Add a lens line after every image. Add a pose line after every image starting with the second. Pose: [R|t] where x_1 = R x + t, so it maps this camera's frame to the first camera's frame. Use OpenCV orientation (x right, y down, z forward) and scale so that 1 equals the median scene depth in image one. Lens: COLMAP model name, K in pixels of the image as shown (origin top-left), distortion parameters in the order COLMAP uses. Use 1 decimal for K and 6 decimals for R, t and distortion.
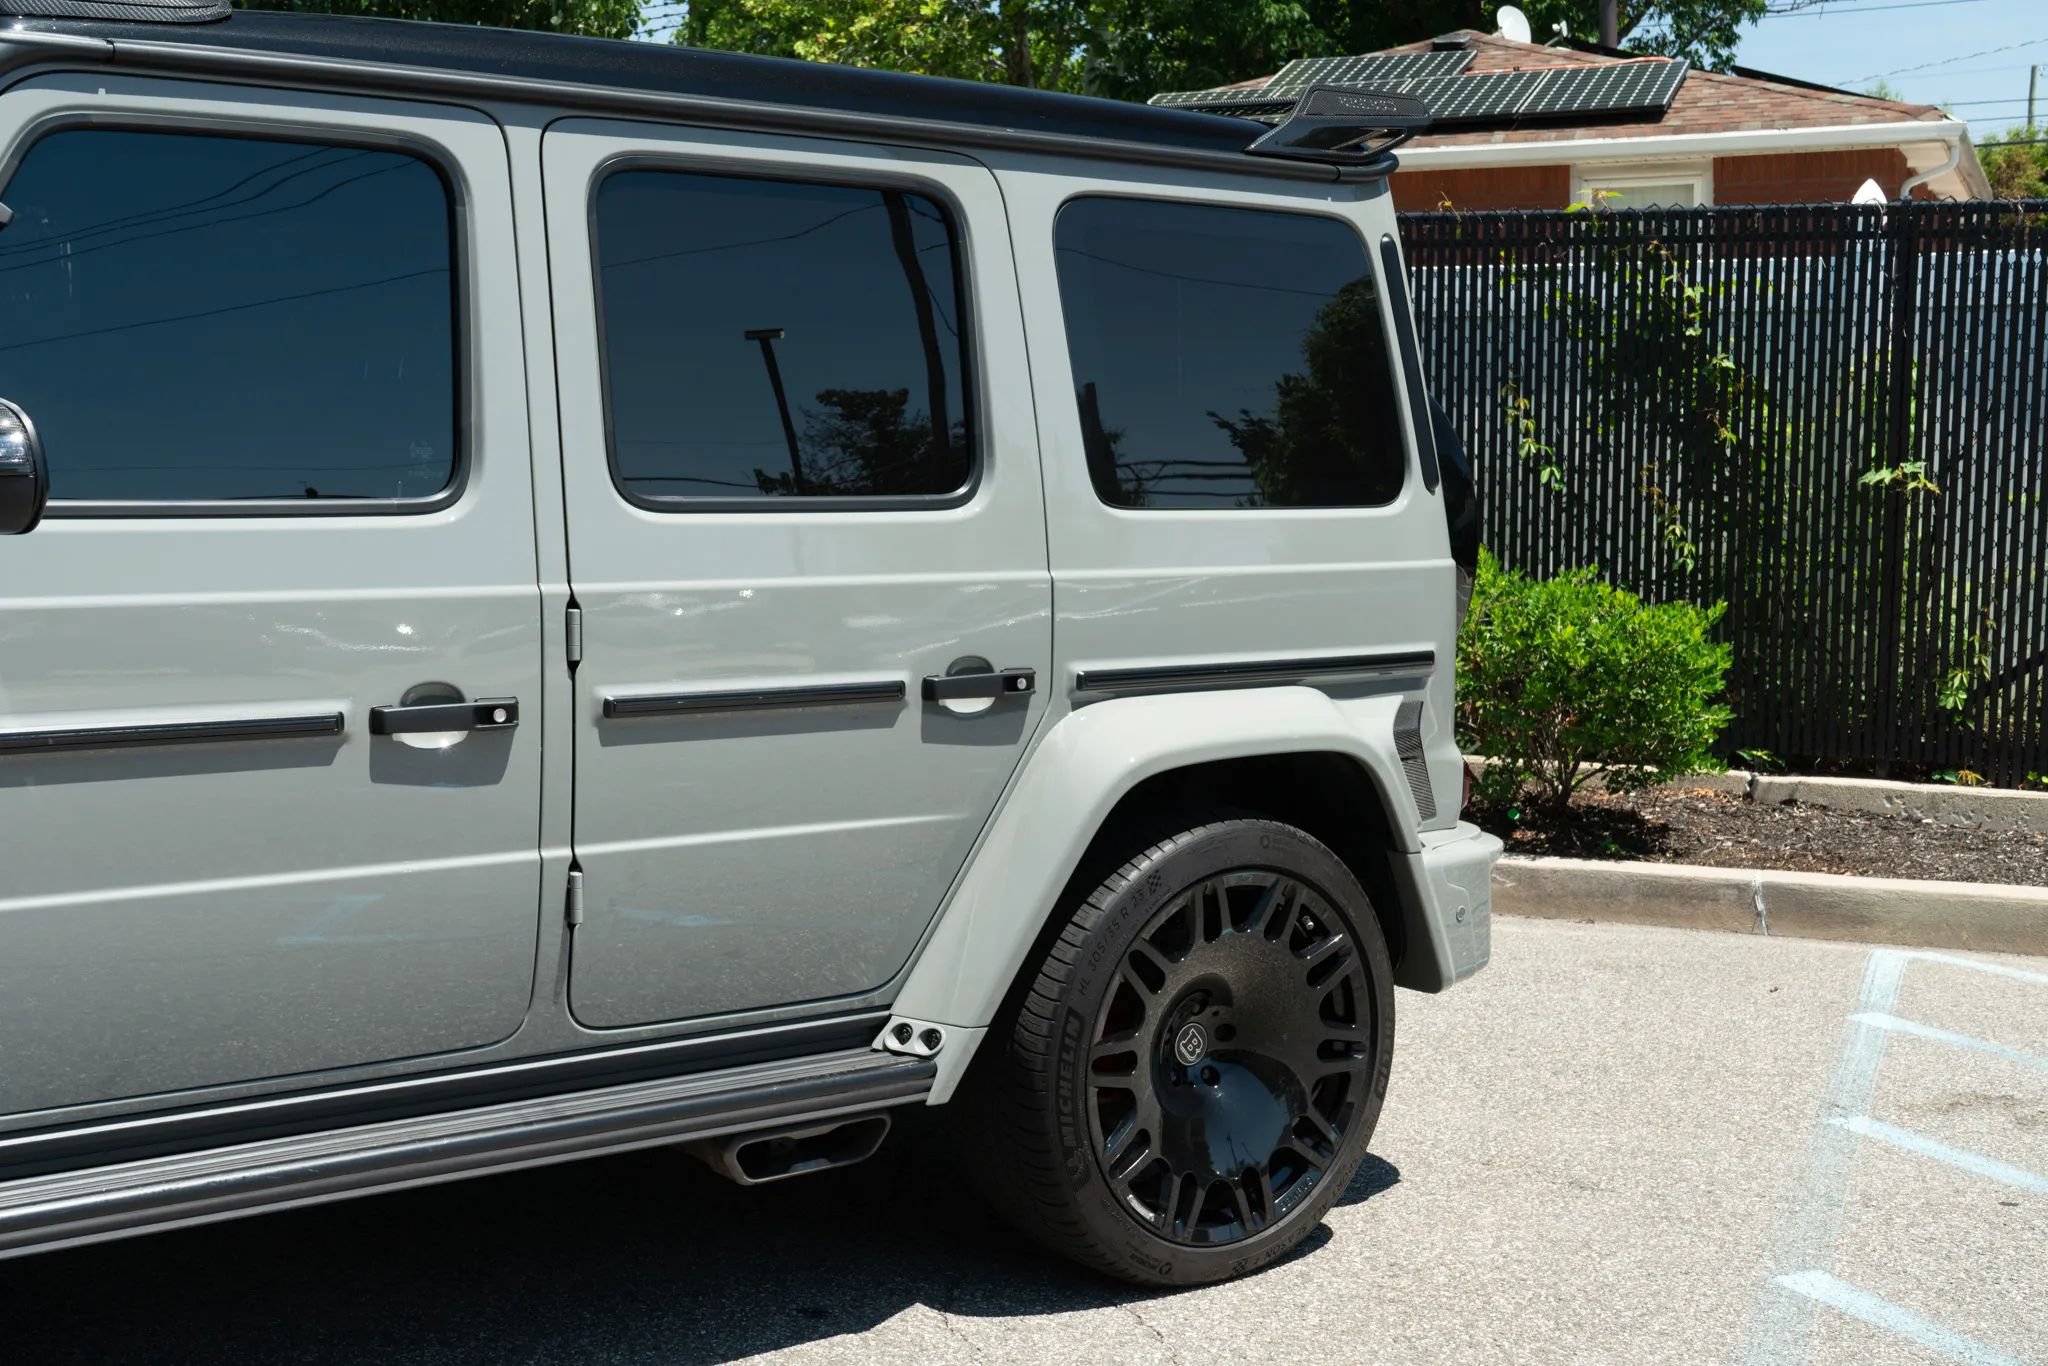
lens RADIAL K [[2629.7, 0, 1024.0], [0, 2629.7, 683.0], [0, 0, 1]] dist [0.034901, 0.054863]
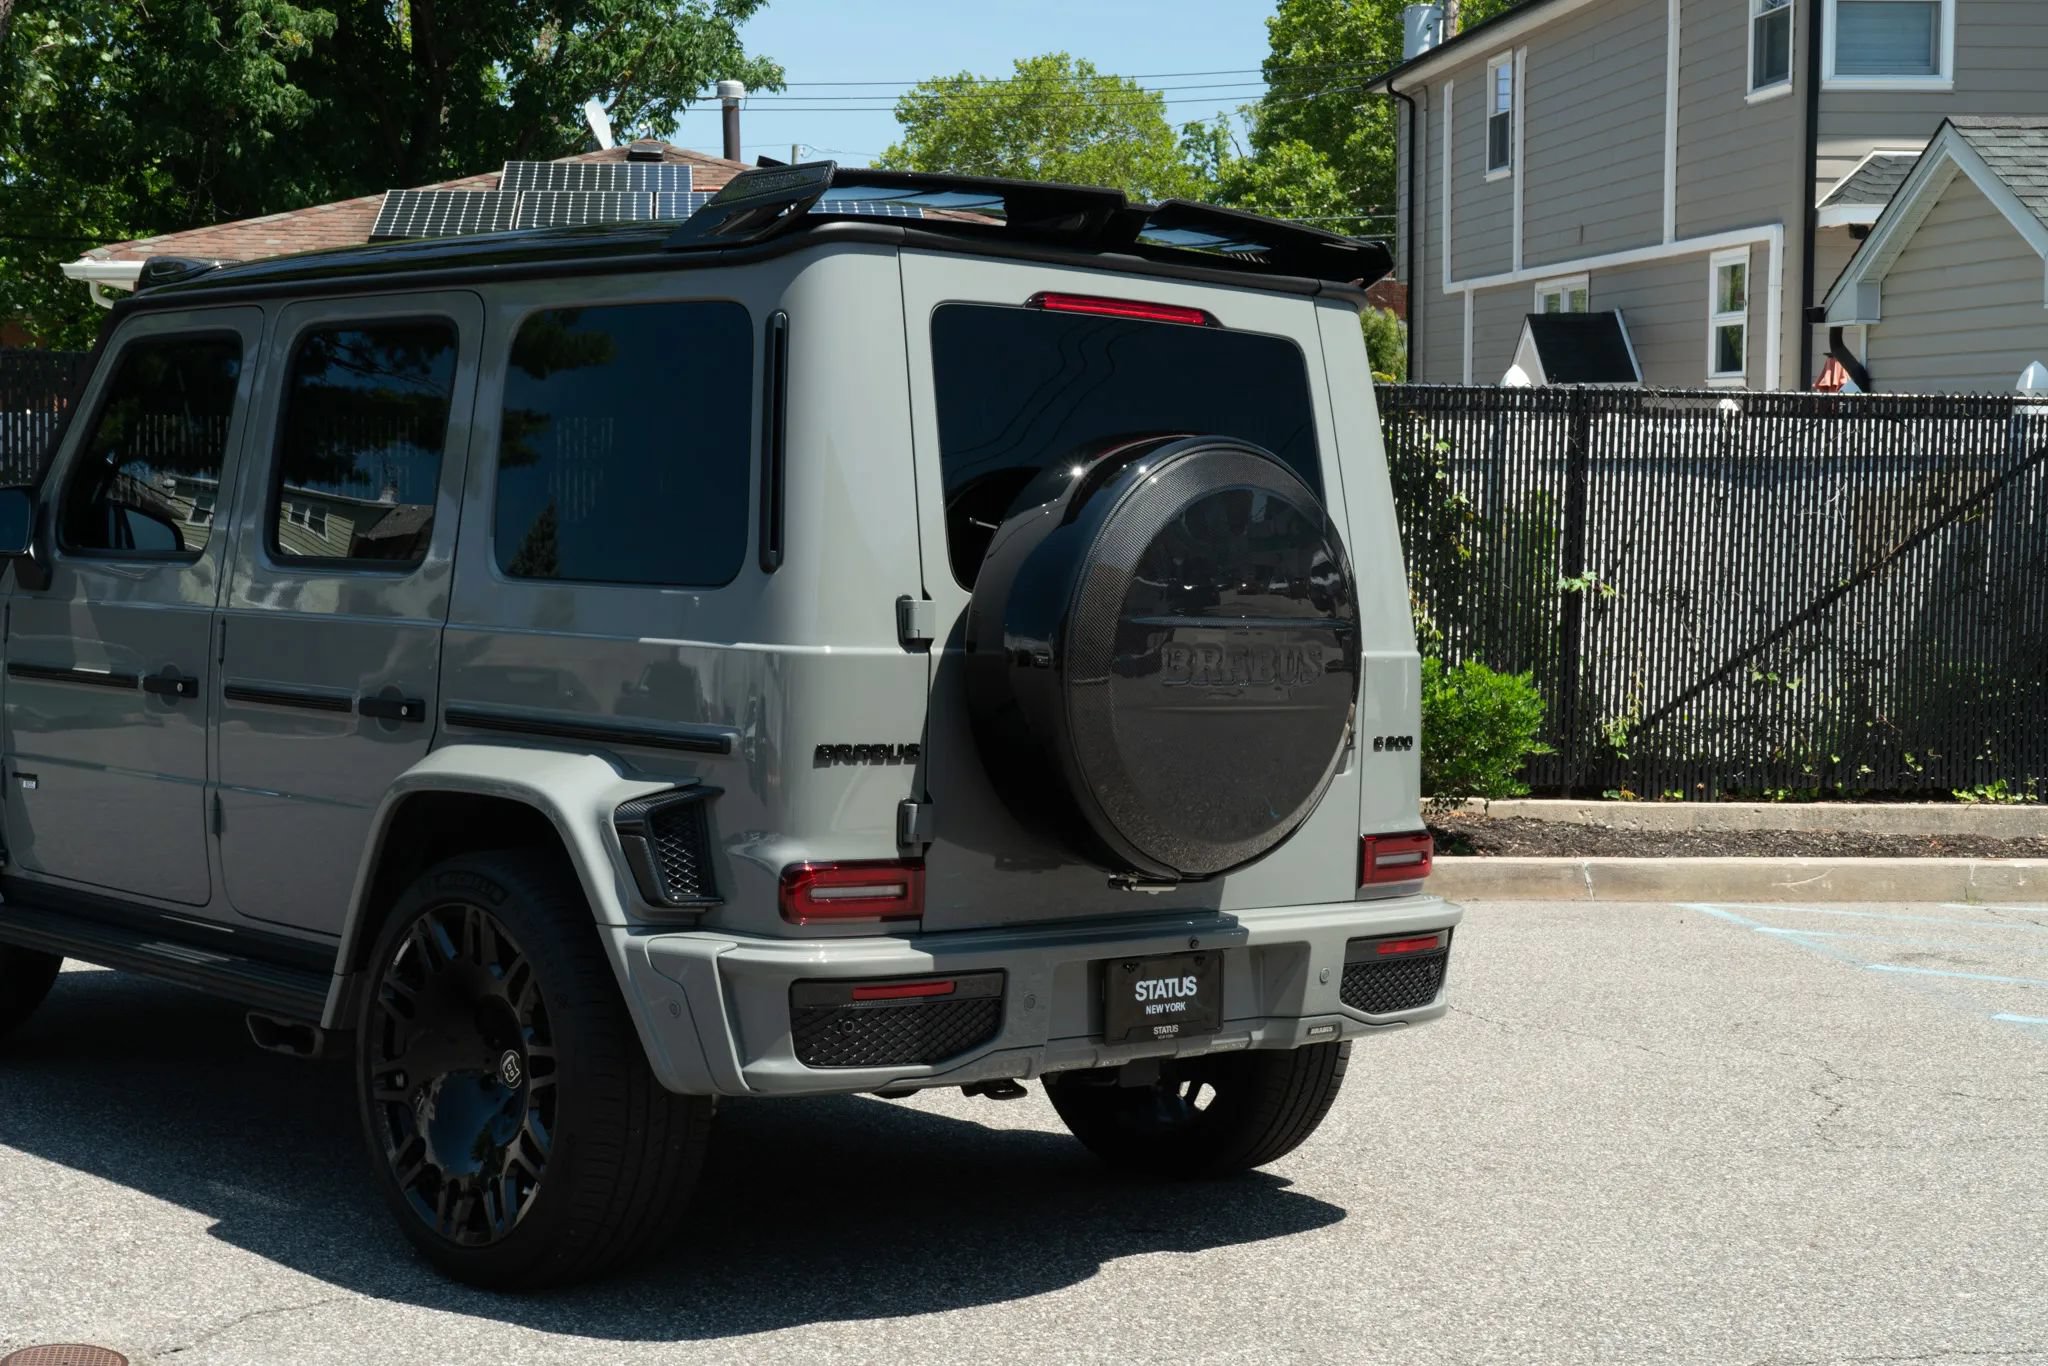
lens RADIAL K [[3163.0, 0, 1024.0], [0, 3163.0, 683.0], [0, 0, 1]] dist [0.028464, 0.115250]
pose [[0.893428, -0.017017, 0.448884, -0.670219], [0.037448, 0.998625, -0.036676, 0.025337], [-0.447643, 0.049577, 0.892837, -0.354738]]
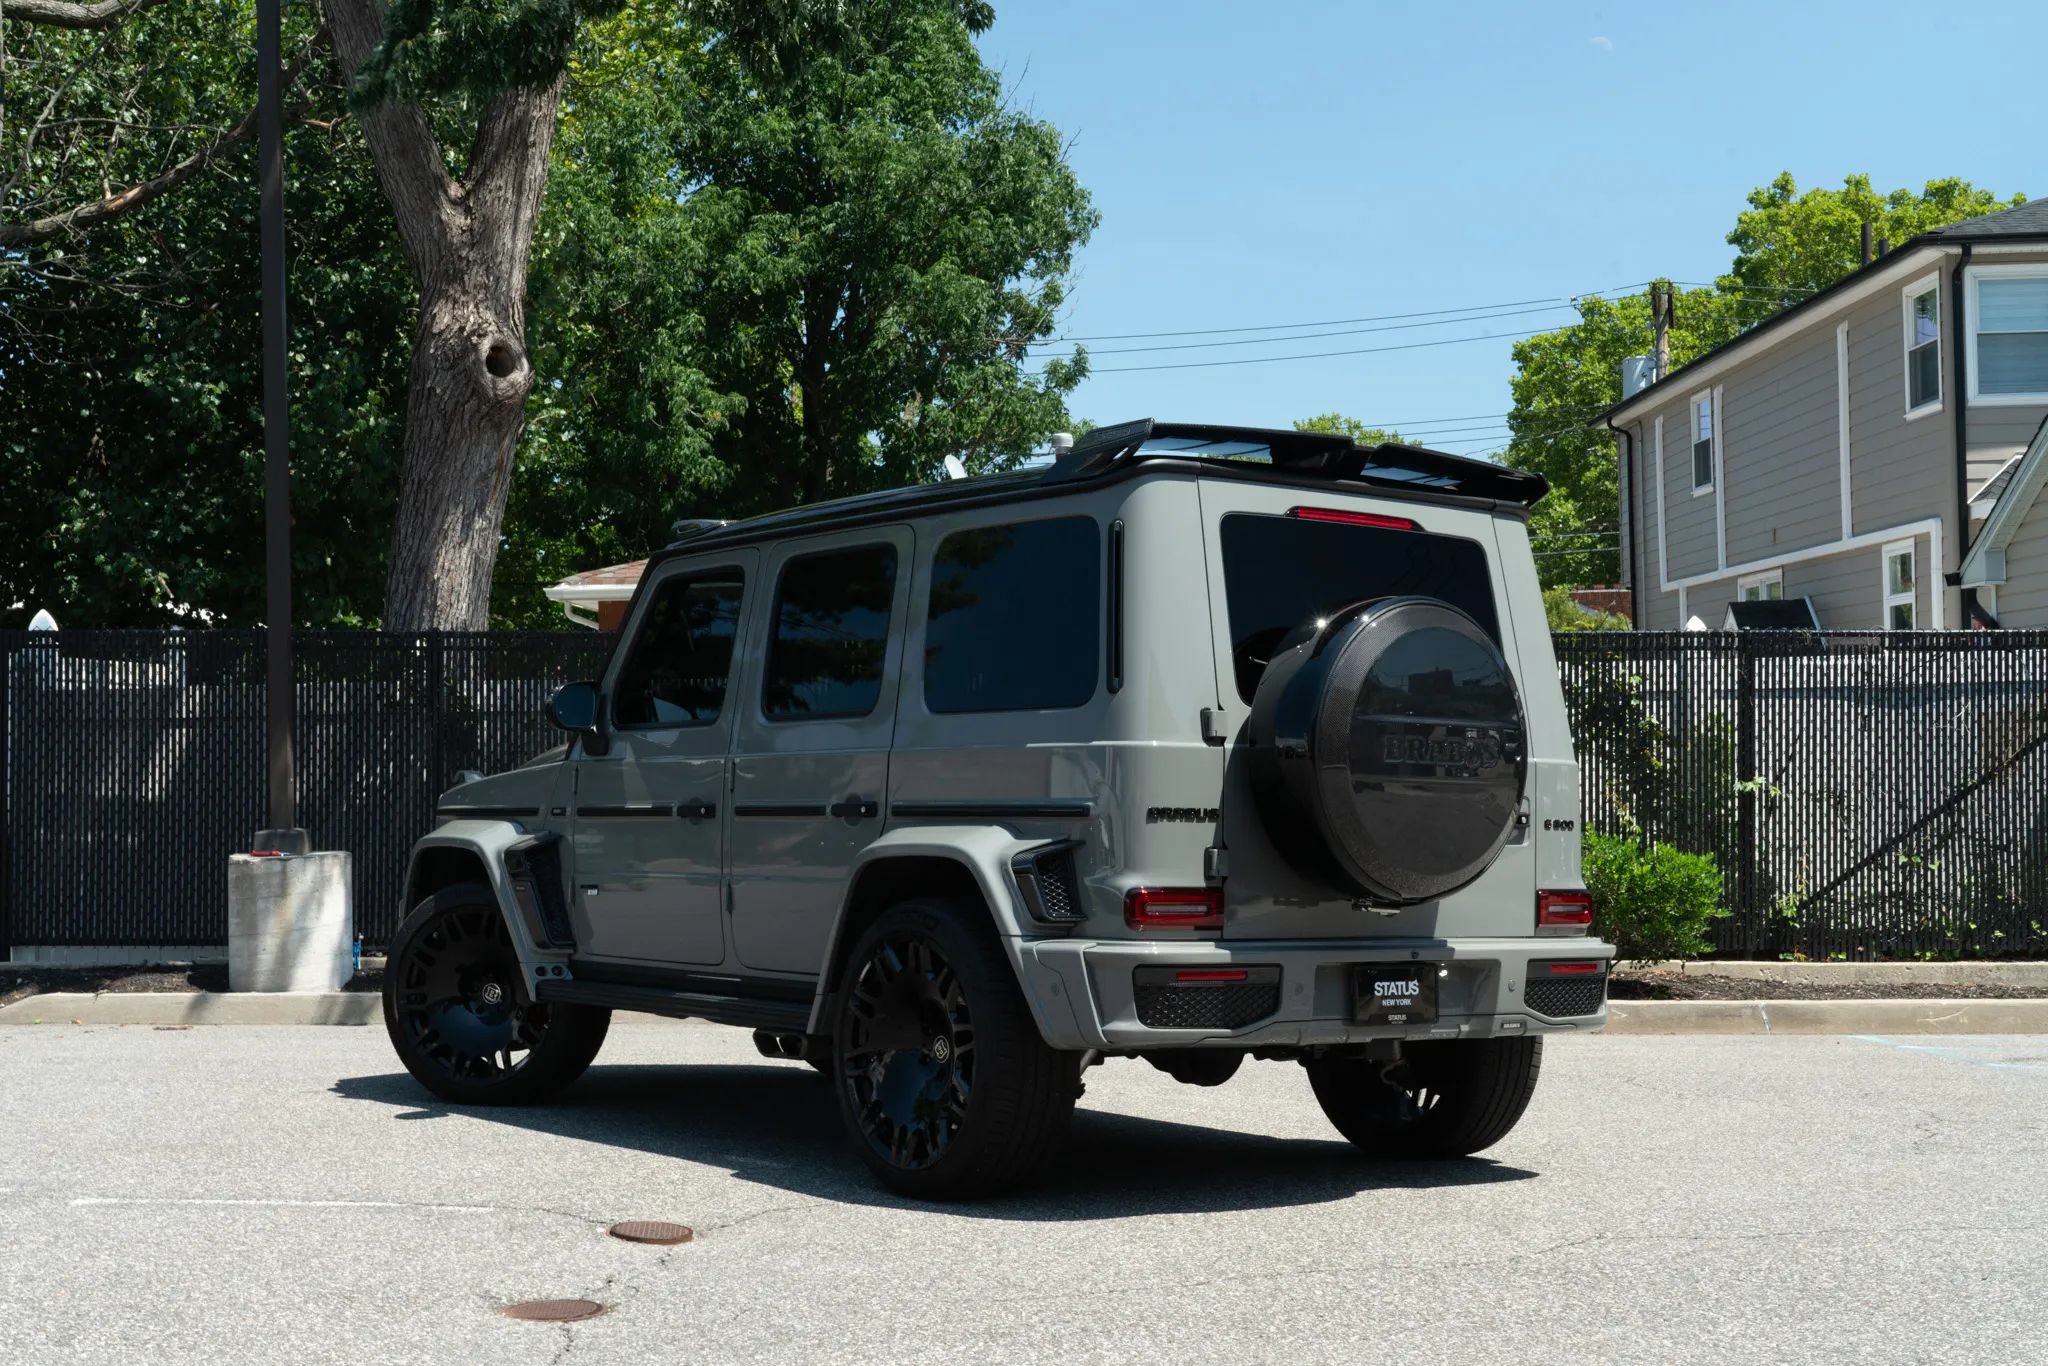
lens RADIAL K [[2732.7, 0, 1024.0], [0, 2732.7, 683.0], [0, 0, 1]] dist [0.033149, 0.014340]
pose [[0.935968, 0.006091, 0.352031, -0.739859], [0.047210, 0.988650, -0.142625, 0.088678], [-0.348905, 0.150112, 0.925058, -0.504896]]
